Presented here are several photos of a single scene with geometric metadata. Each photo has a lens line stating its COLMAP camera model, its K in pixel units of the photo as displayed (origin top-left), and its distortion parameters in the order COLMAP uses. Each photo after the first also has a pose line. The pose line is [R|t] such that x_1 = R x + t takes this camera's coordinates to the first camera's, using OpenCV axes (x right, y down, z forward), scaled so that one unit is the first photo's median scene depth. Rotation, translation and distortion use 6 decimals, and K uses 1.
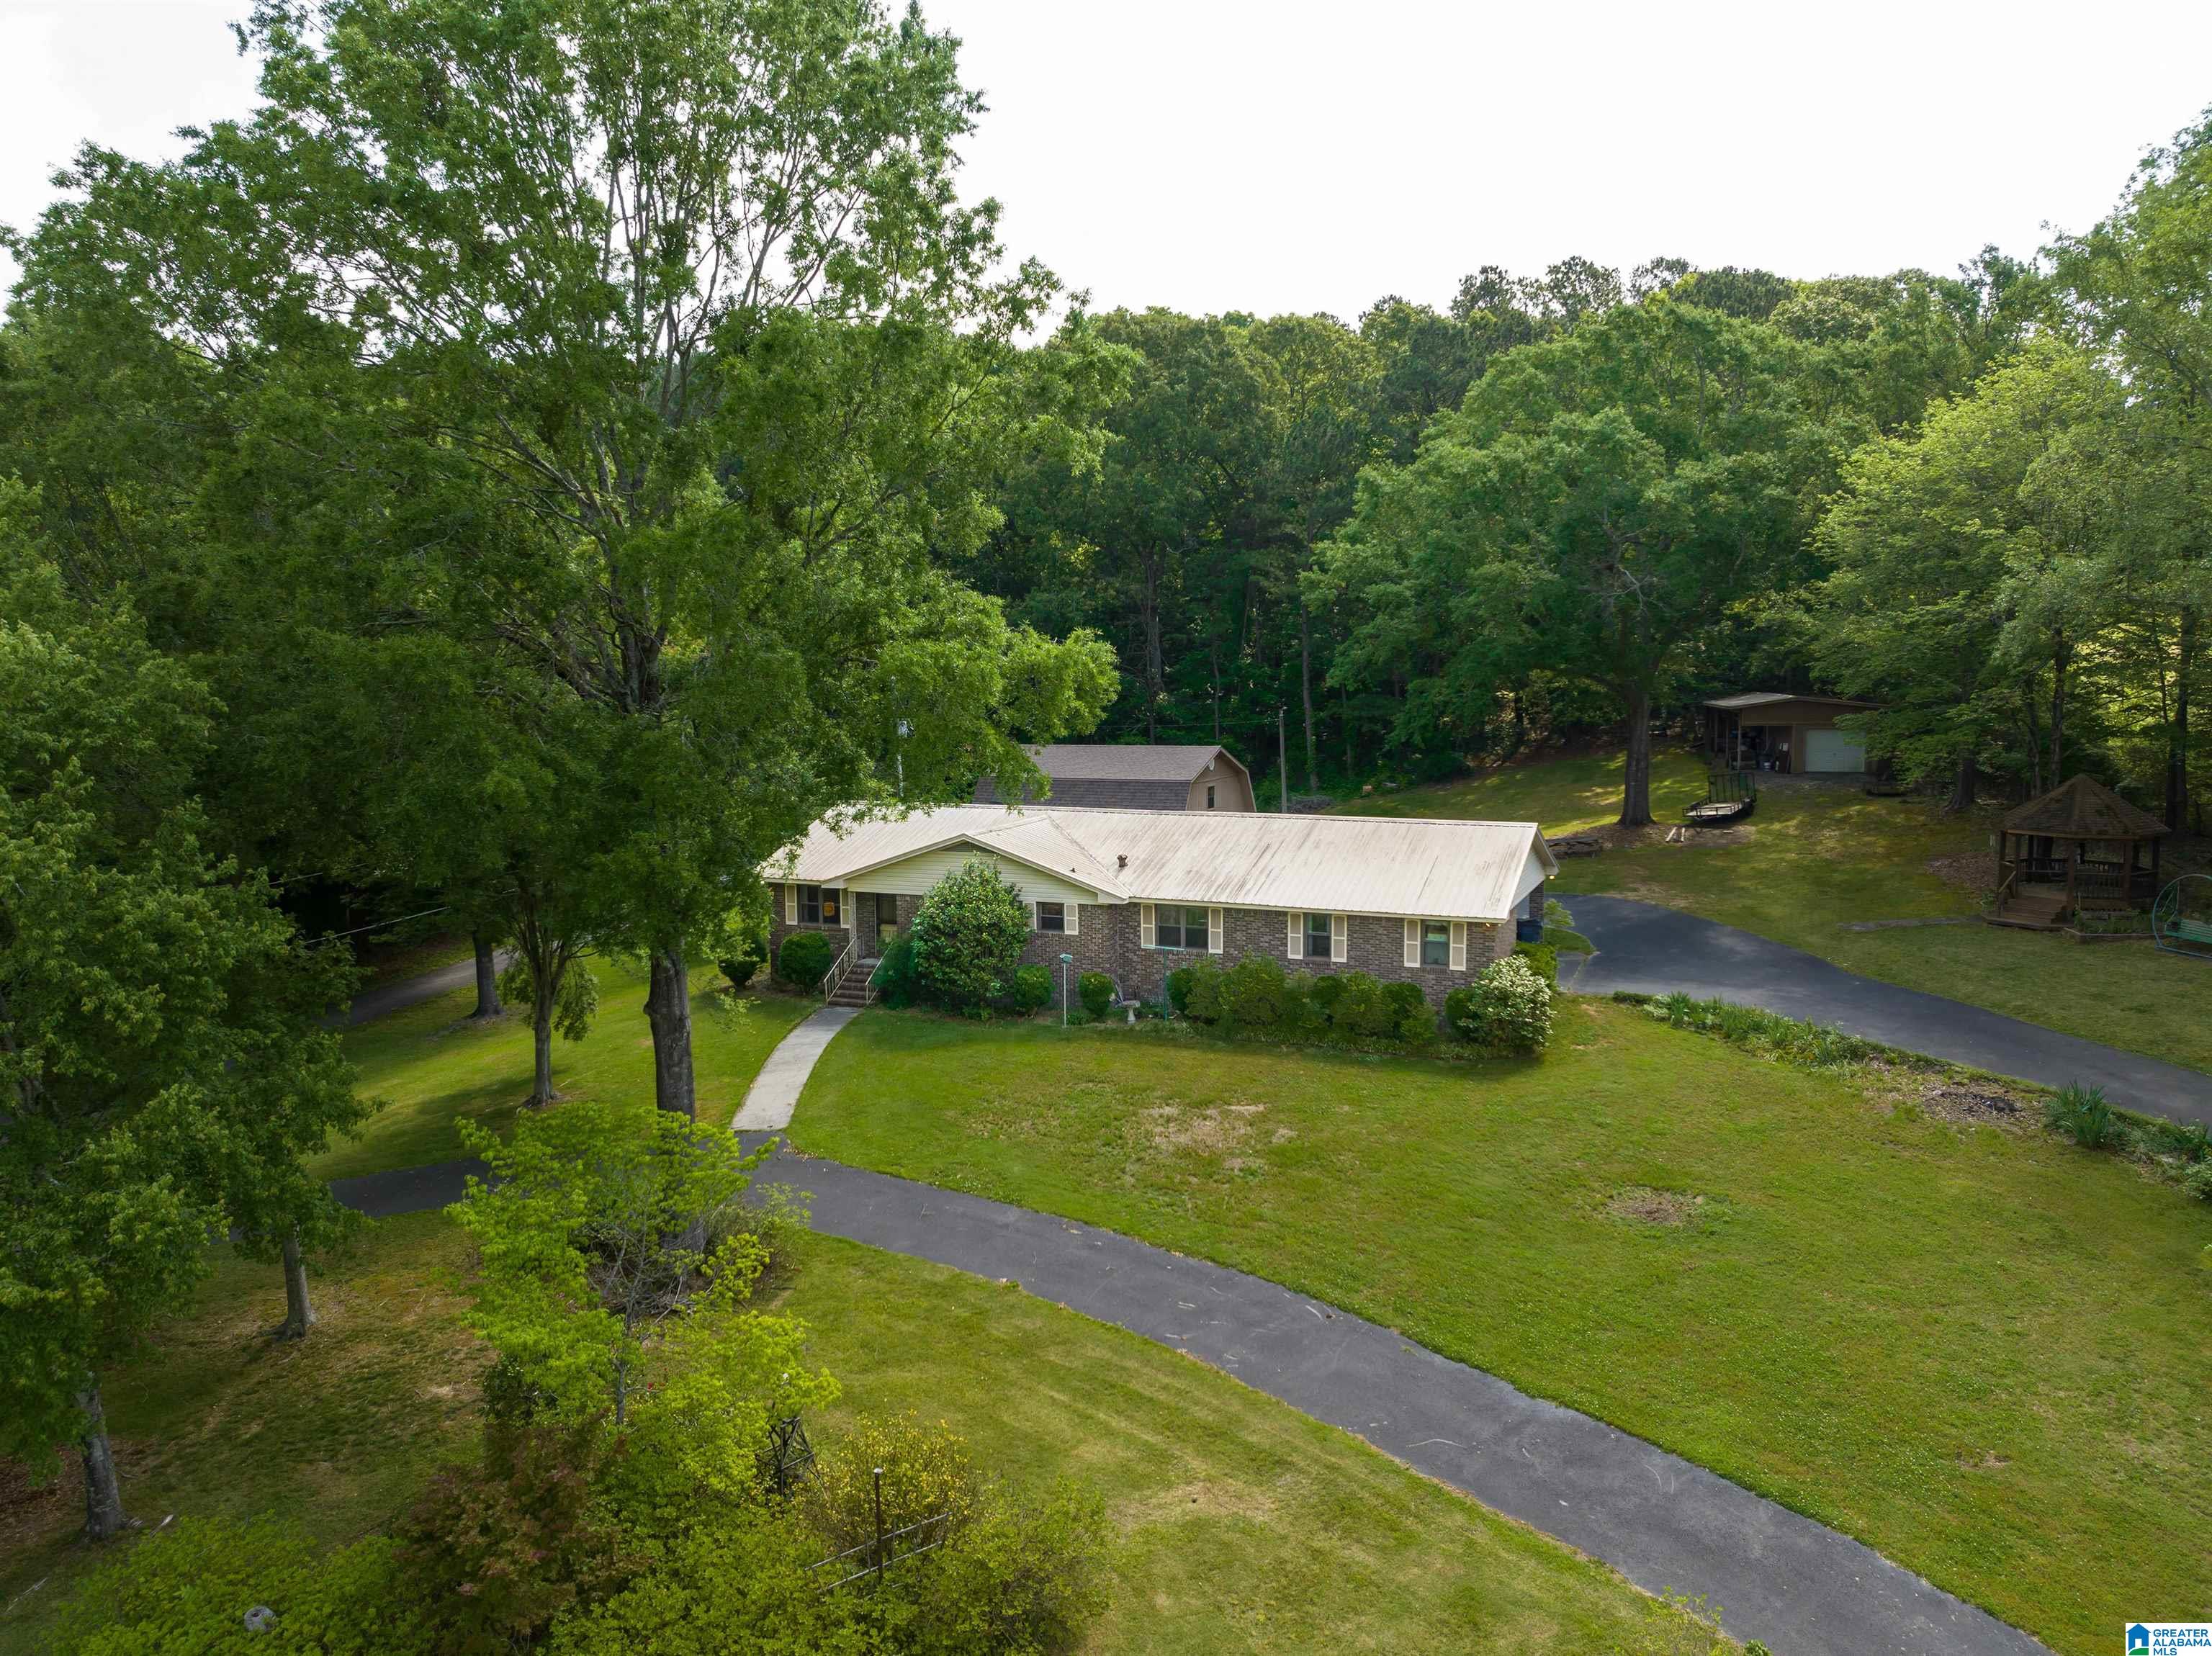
lens RADIAL K [[1559.2, 0, 1106.0], [0, 1559.2, 828.0], [0, 0, 1]] dist [-0.012105, -0.000252]
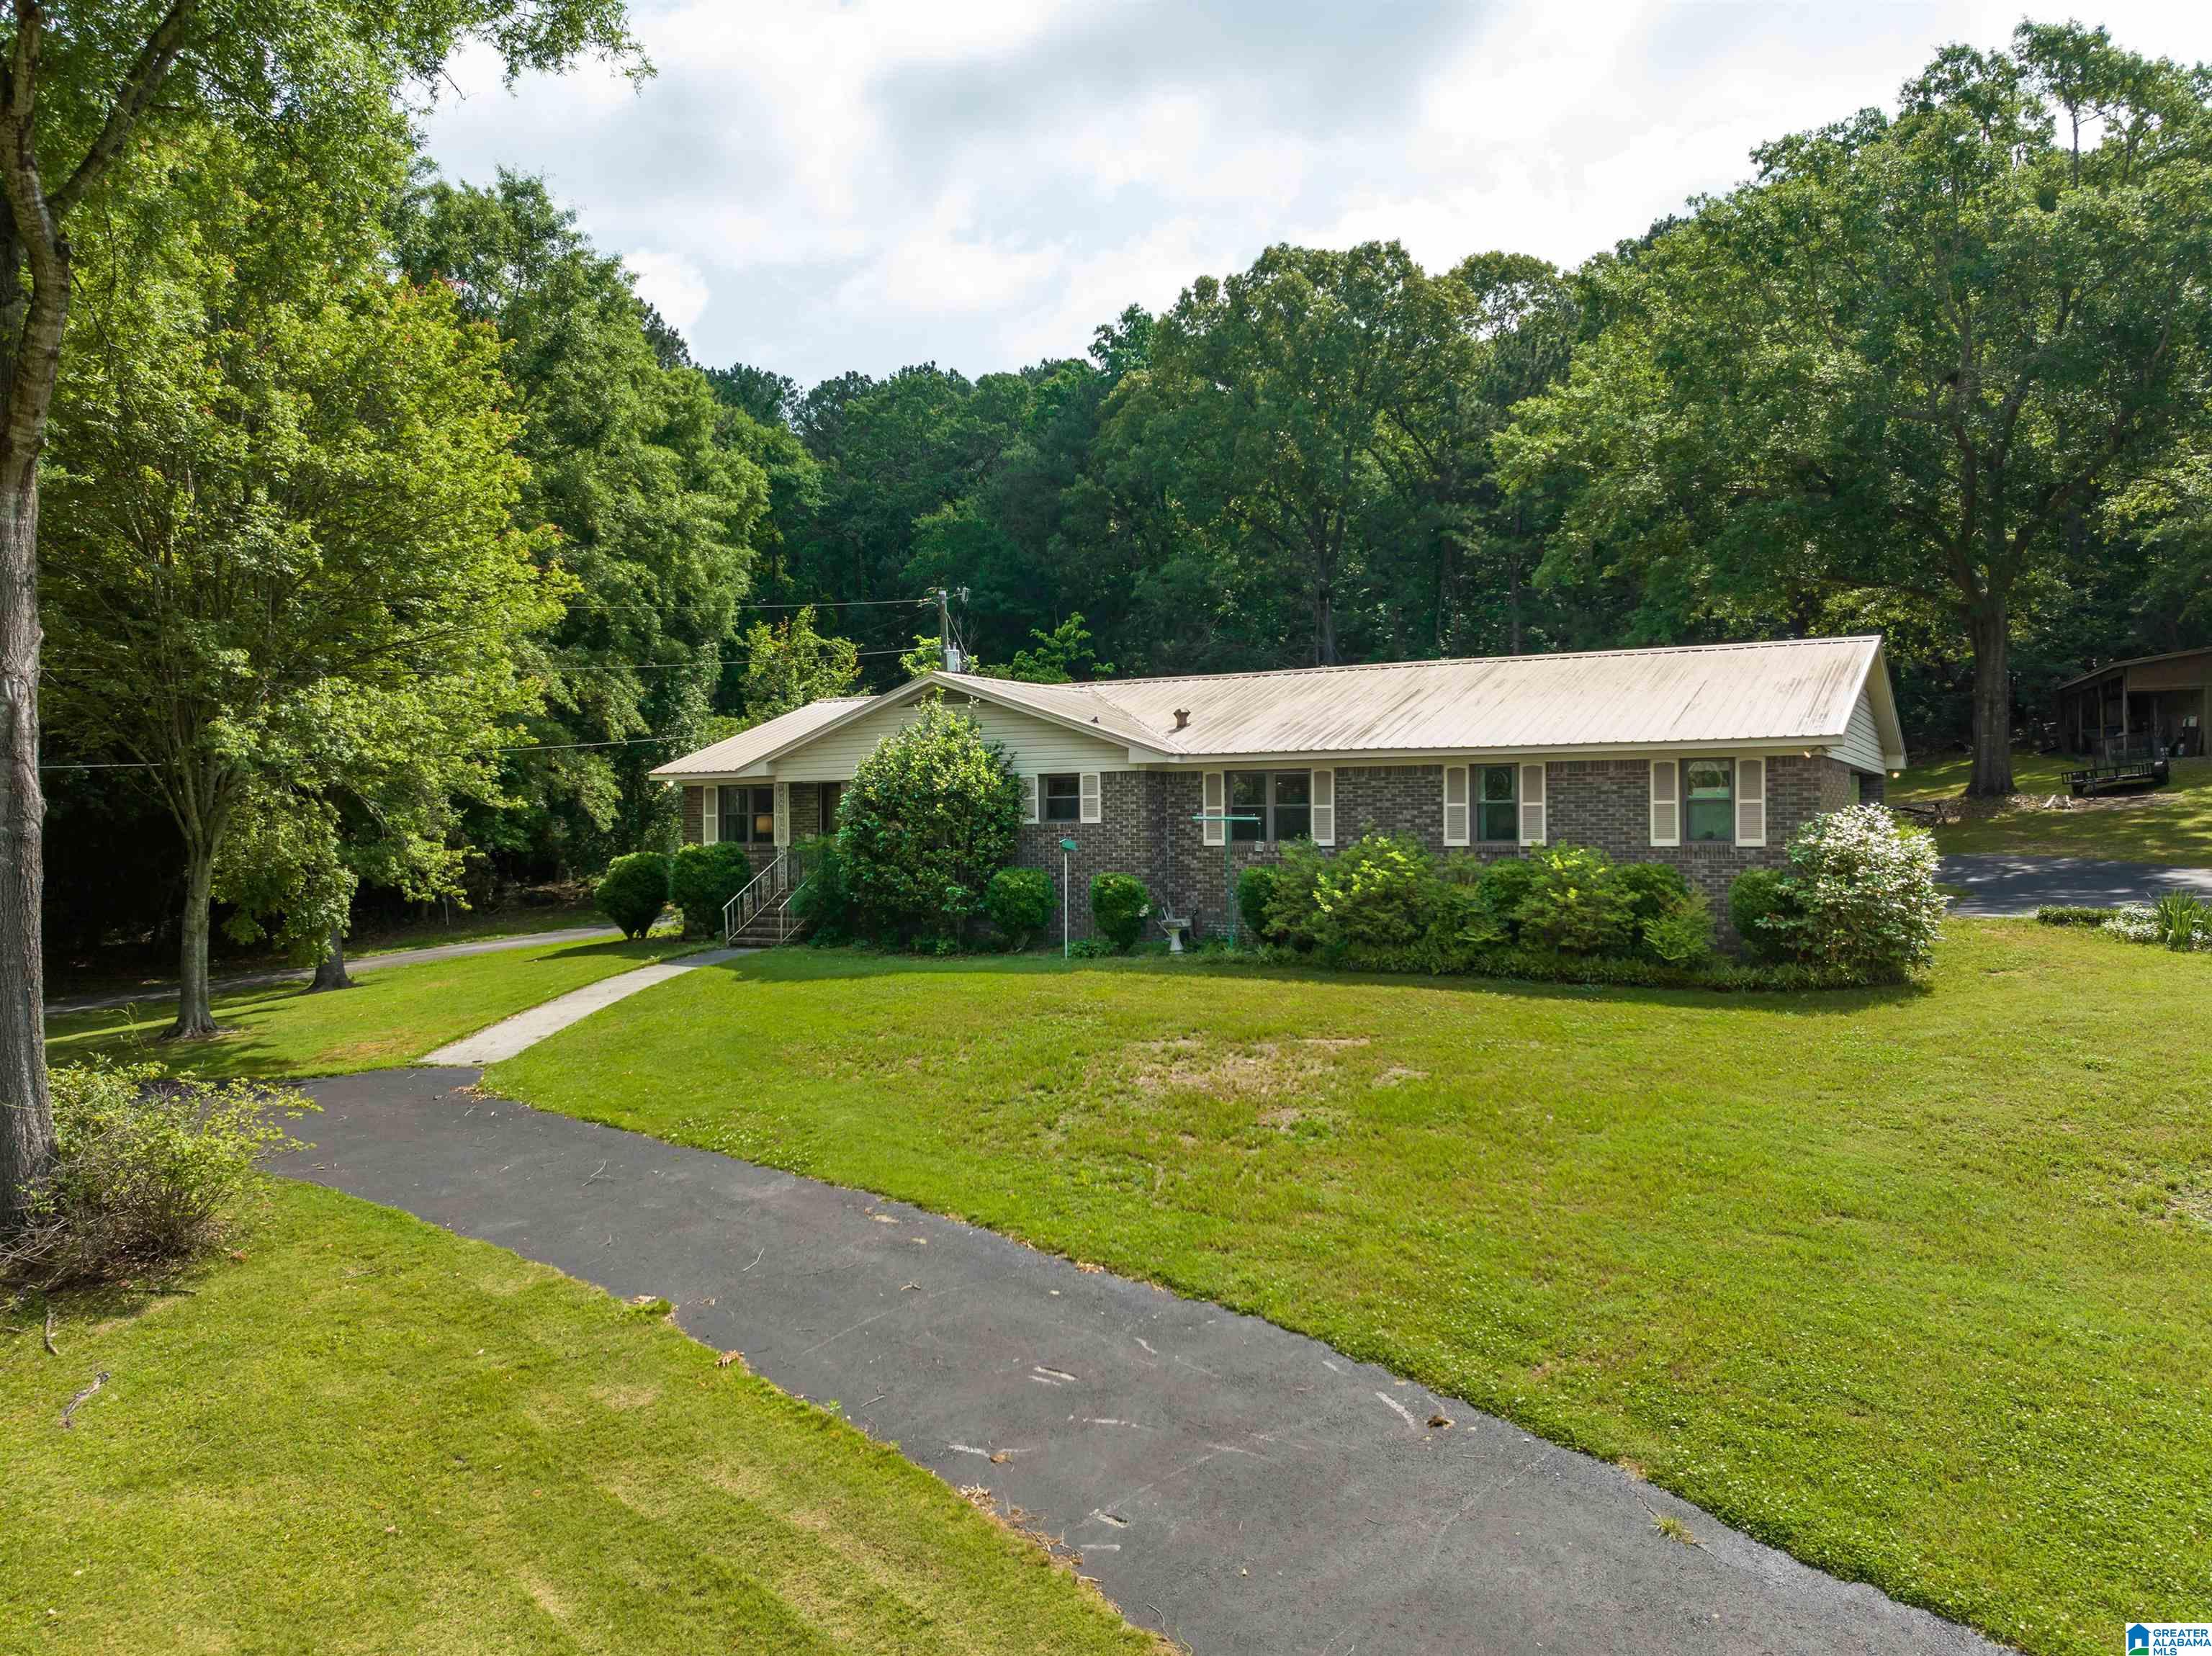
lens RADIAL K [[1576.8, 0, 1102.9], [0, 1576.8, 827.5], [0, 0, 1]] dist [-0.038694, 0.003673]
pose [[0.989177, 0.000390, -0.146729, 0.079495], [-0.015757, 0.994496, -0.103585, 0.144258], [0.145881, 0.104776, 0.983738, 0.416090]]
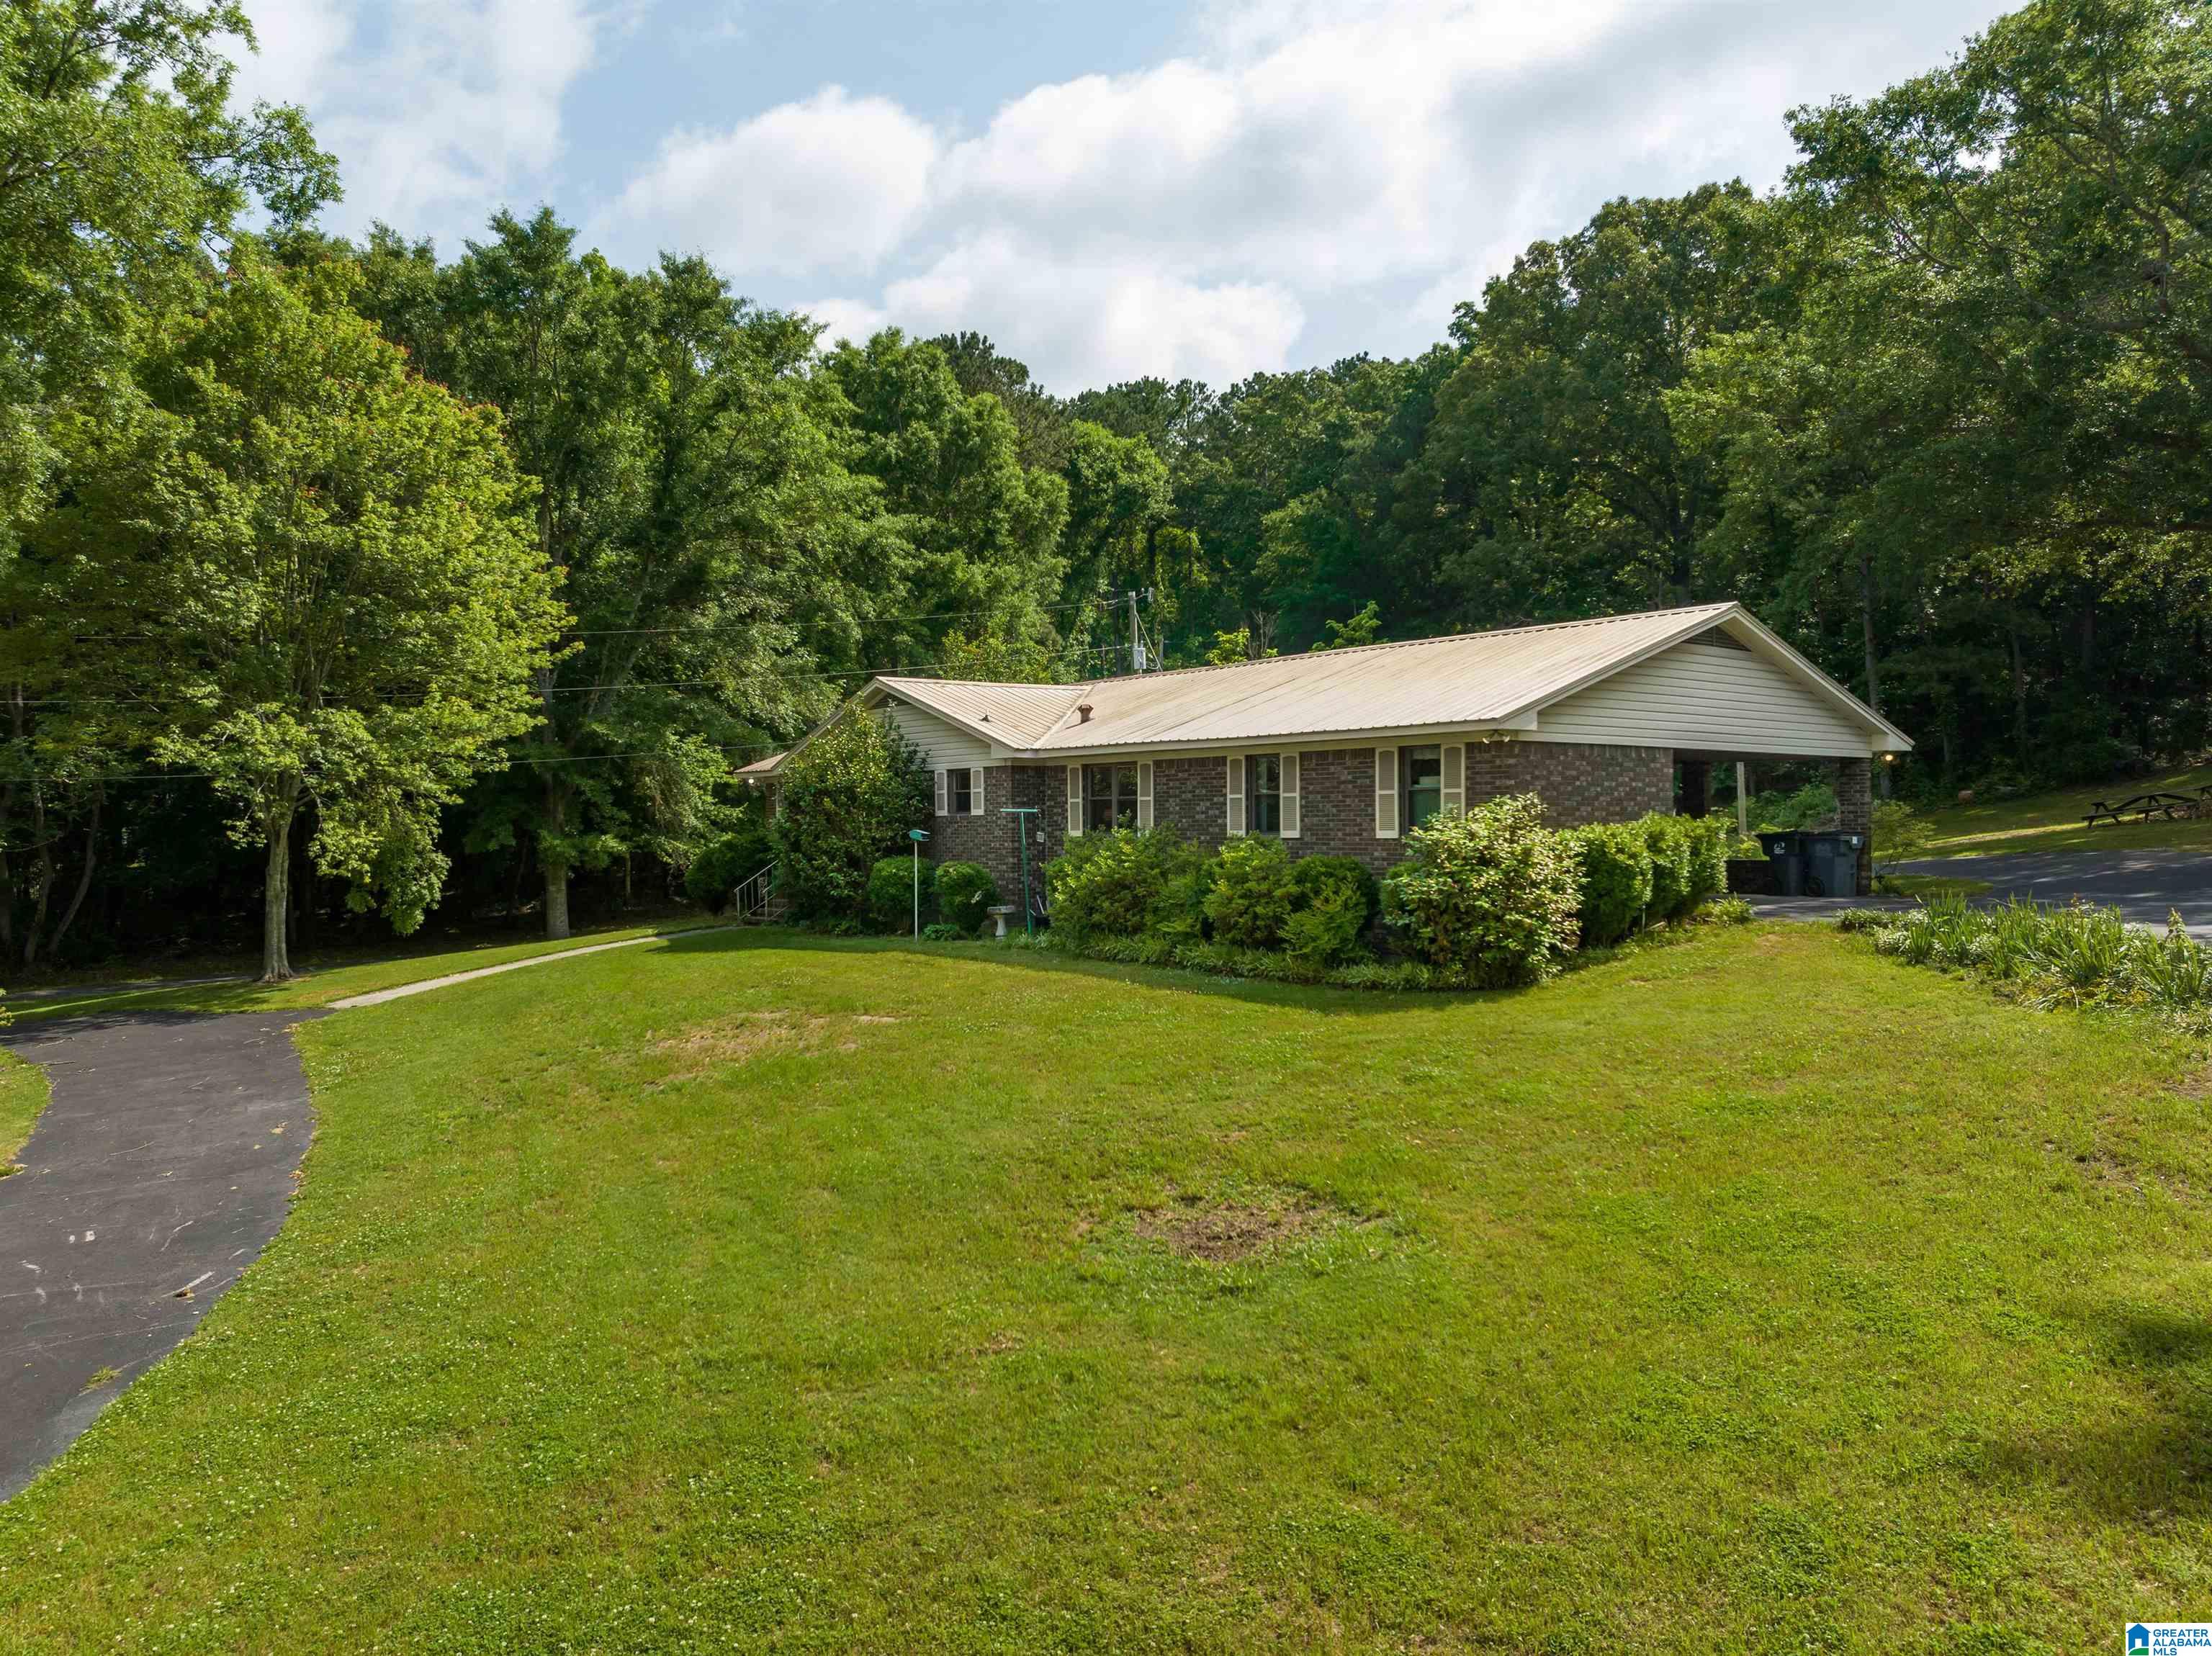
lens RADIAL K [[1581.8, 0, 1109.4], [0, 1581.8, 832.6], [0, 0, 1]] dist [-0.043507, 0.000106]
pose [[0.869451, 0.003394, -0.494007, 0.381878], [-0.050754, 0.995299, -0.082489, 0.137003], [0.491405, 0.096792, 0.865536, 0.483879]]
